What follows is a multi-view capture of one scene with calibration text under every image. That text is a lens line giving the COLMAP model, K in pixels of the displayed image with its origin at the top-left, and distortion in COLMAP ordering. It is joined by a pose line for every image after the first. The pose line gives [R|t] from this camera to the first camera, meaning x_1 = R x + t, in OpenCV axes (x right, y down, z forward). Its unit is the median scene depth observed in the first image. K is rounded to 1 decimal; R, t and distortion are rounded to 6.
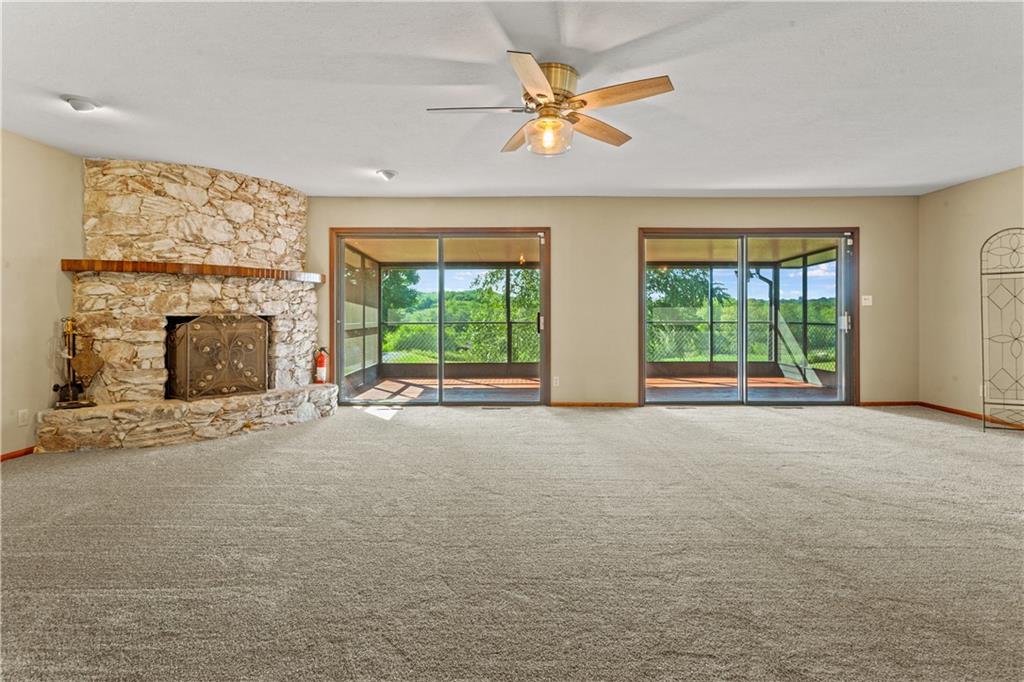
lens RADIAL K [[497.0, 0, 520.2], [0, 497.0, 313.9], [0, 0, 1]] dist [0.001806, 0.001115]
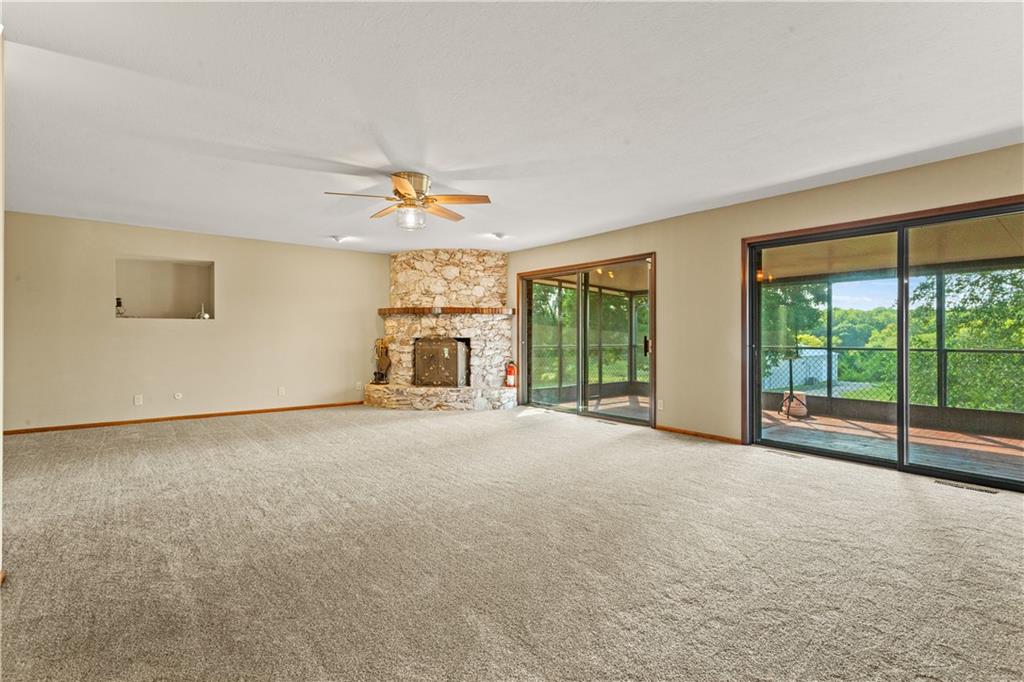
lens RADIAL K [[497.0, 0, 517.9], [0, 497.0, 336.4], [0, 0, 1]] dist [0.001806, 0.001115]
pose [[0.616720, 0.002042, -0.787180, 0.832076], [-0.002940, 0.999996, 0.000291, -0.002141], [0.787177, 0.002135, 0.616723, 0.192587]]
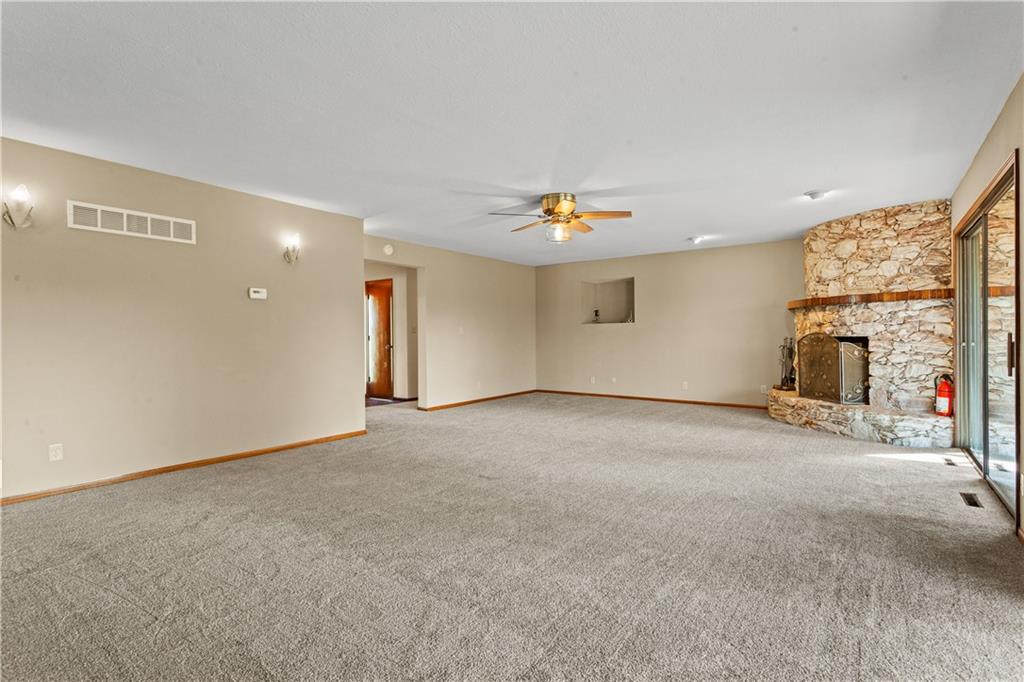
lens RADIAL K [[497.0, 0, 510.2], [0, 497.0, 340.4], [0, 0, 1]] dist [0.001806, 0.001115]
pose [[-0.611792, 0.011883, -0.790929, 0.874651], [0.006534, 0.999929, 0.009969, -0.004416], [0.790991, 0.000931, -0.611827, 1.108854]]
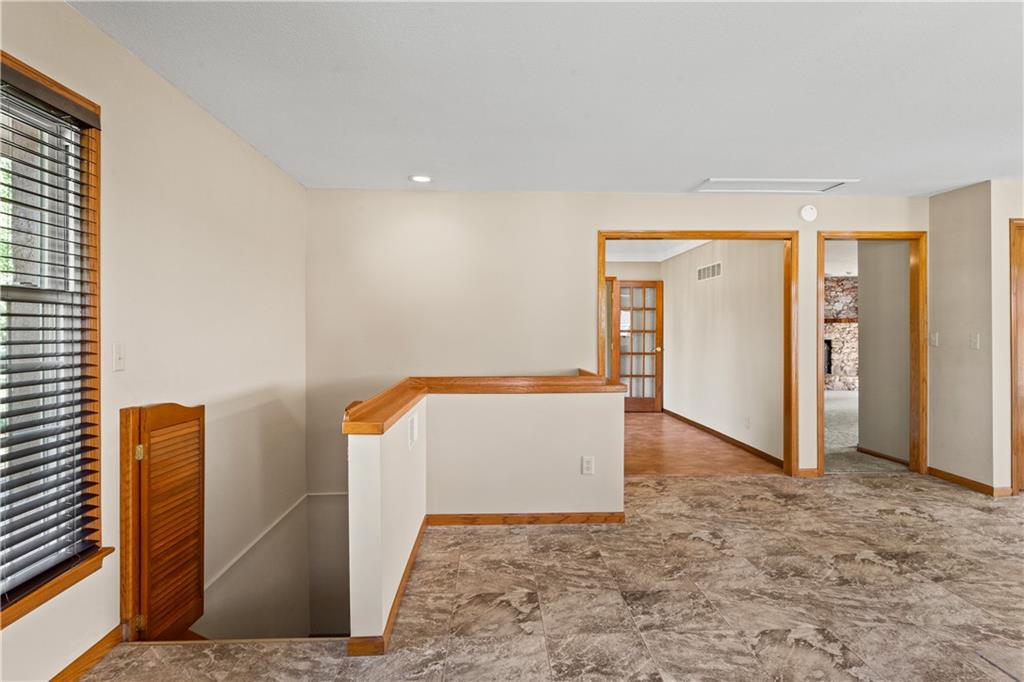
lens RADIAL K [[584.0, 0, 521.2], [0, 584.0, 338.9], [0, 0, 1]] dist [-0.022269, -0.000755]
pose [[0.035655, 0.005631, -0.999348, 2.070615], [-0.001978, 0.999983, 0.005564, -0.012326], [0.999362, 0.001778, 0.035665, -0.448024]]
